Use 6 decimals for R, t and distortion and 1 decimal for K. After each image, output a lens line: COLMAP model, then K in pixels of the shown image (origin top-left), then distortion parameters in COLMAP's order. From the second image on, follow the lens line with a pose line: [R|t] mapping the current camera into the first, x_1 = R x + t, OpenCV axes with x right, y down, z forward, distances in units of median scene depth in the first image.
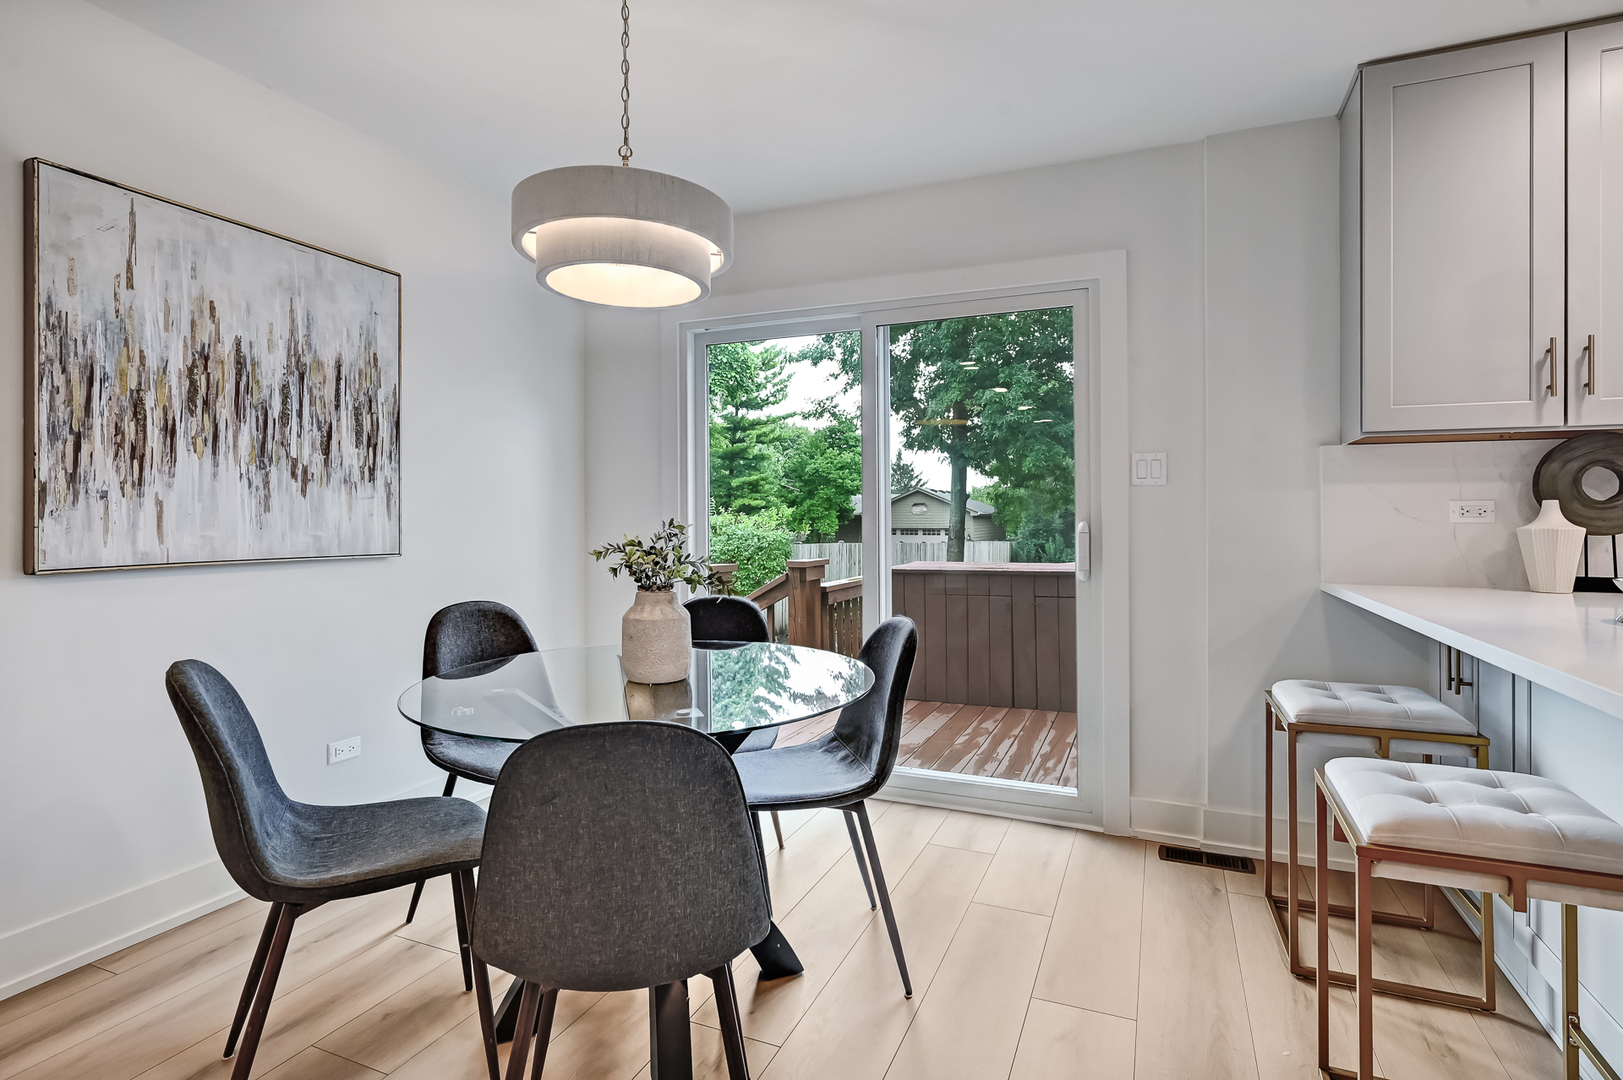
lens RADIAL K [[791.1, 0, 812.7], [0, 791.1, 519.4], [0, 0, 1]] dist [-0.008618, 0.000903]
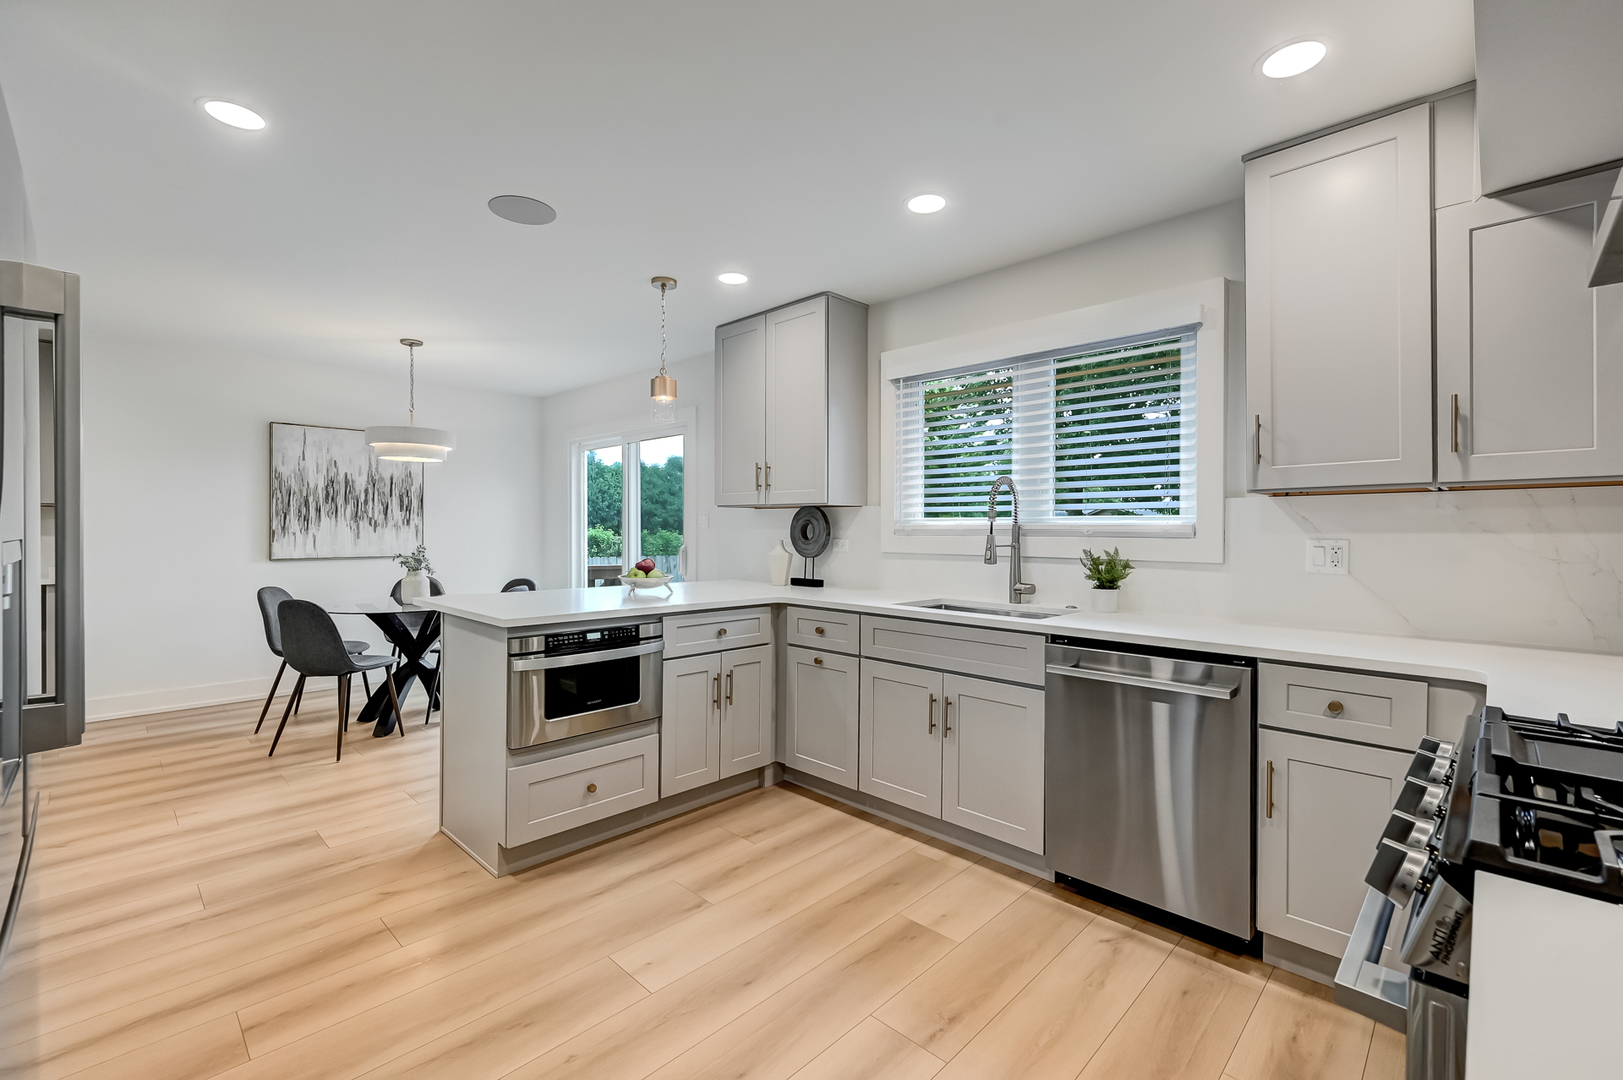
lens RADIAL K [[692.3, 0, 808.2], [0, 692.3, 530.7], [0, 0, 1]] dist [-0.001014, -0.000639]
pose [[0.931842, 0.005022, -0.362830, 1.530449], [-0.004708, 0.999987, 0.001751, -0.047948], [0.362834, 0.000076, 0.931854, -0.585854]]
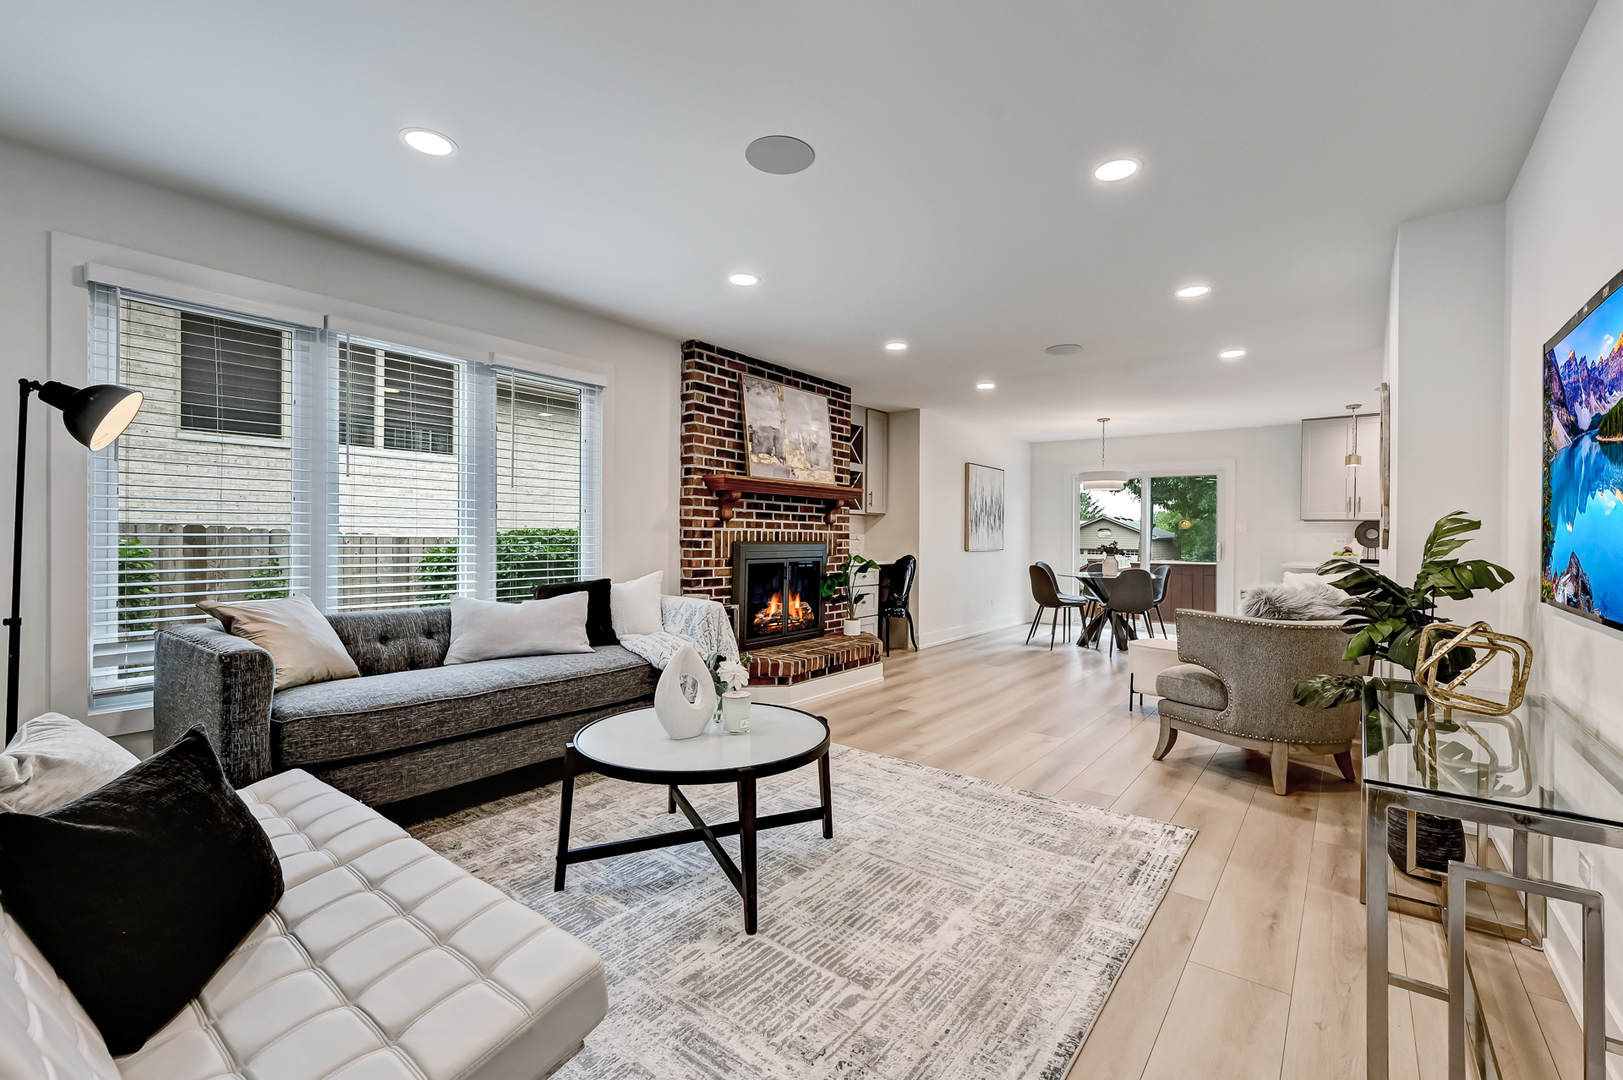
lens RADIAL K [[692.3, 0, 804.9], [0, 692.3, 542.4], [0, 0, 1]] dist [-0.001014, -0.000639]
pose [[0.967104, 0.007696, -0.254265, -0.695058], [-0.006896, 0.999968, 0.004039, -0.000452], [0.254288, -0.002153, 0.967126, -2.613432]]
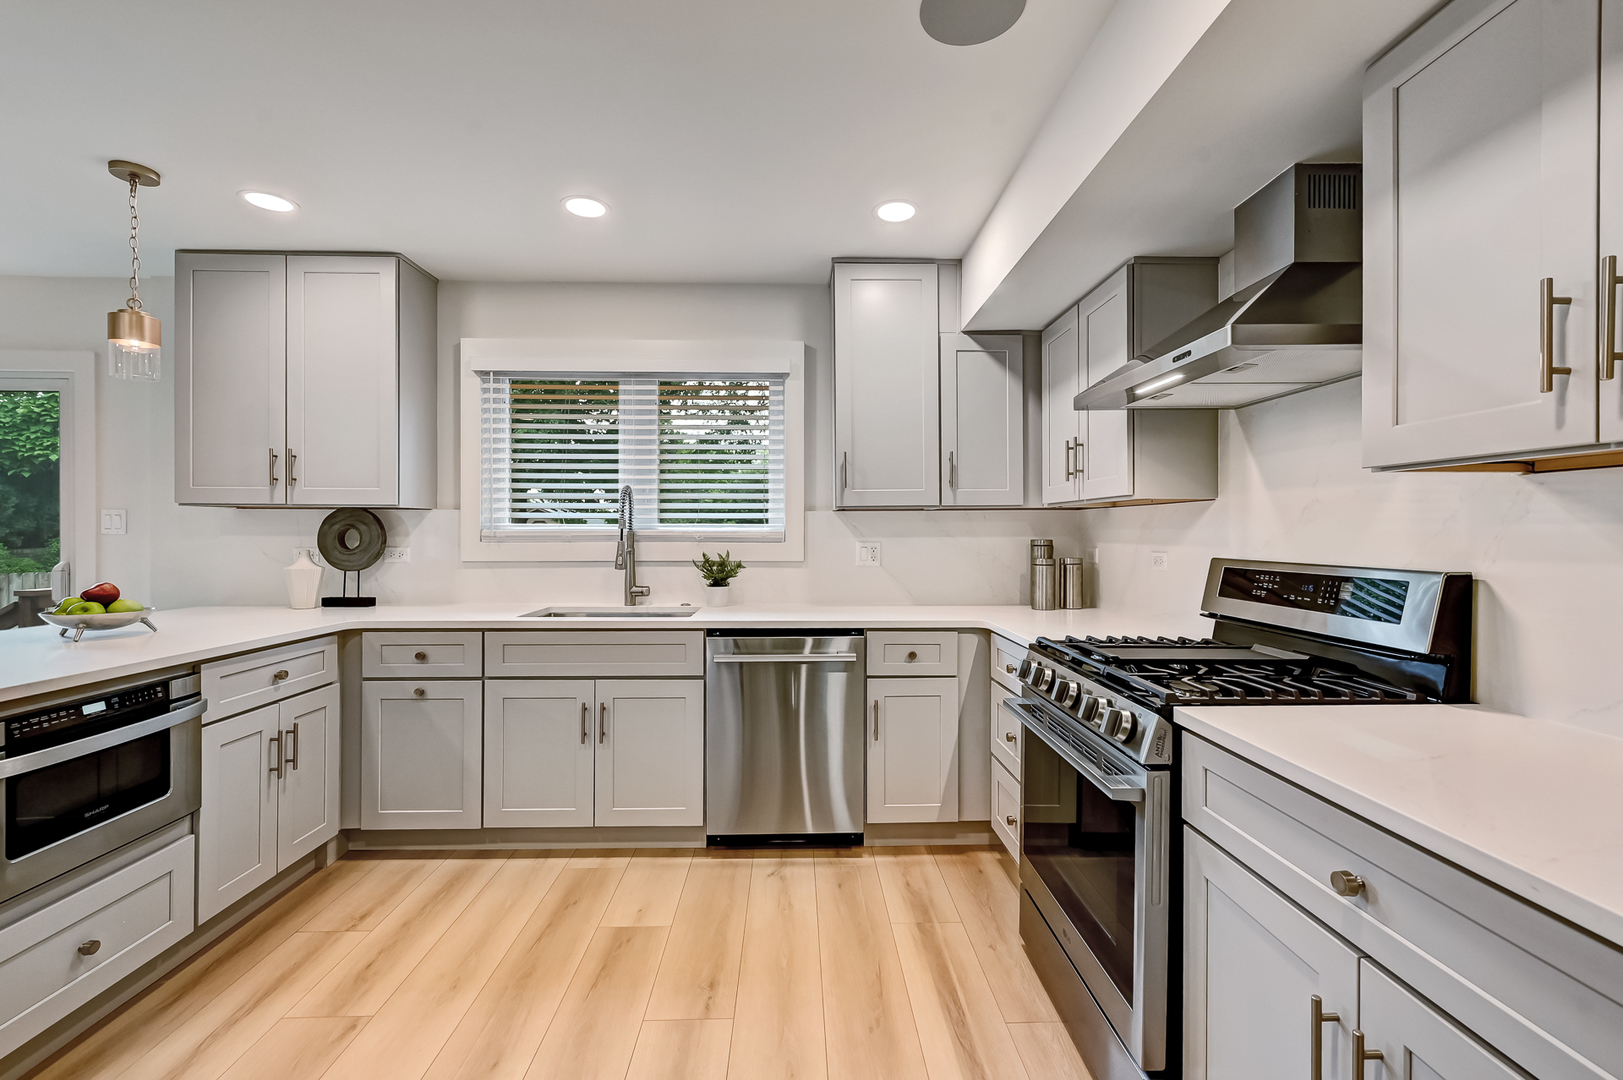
lens RADIAL K [[692.3, 0, 801.1], [0, 692.3, 531.5], [0, 0, 1]] dist [-0.001014, -0.000639]
pose [[0.909065, 0.001144, 0.416654, 1.171535], [-0.000884, 0.999999, -0.000817, -0.056778], [-0.416654, 0.000374, 0.909065, -0.621942]]
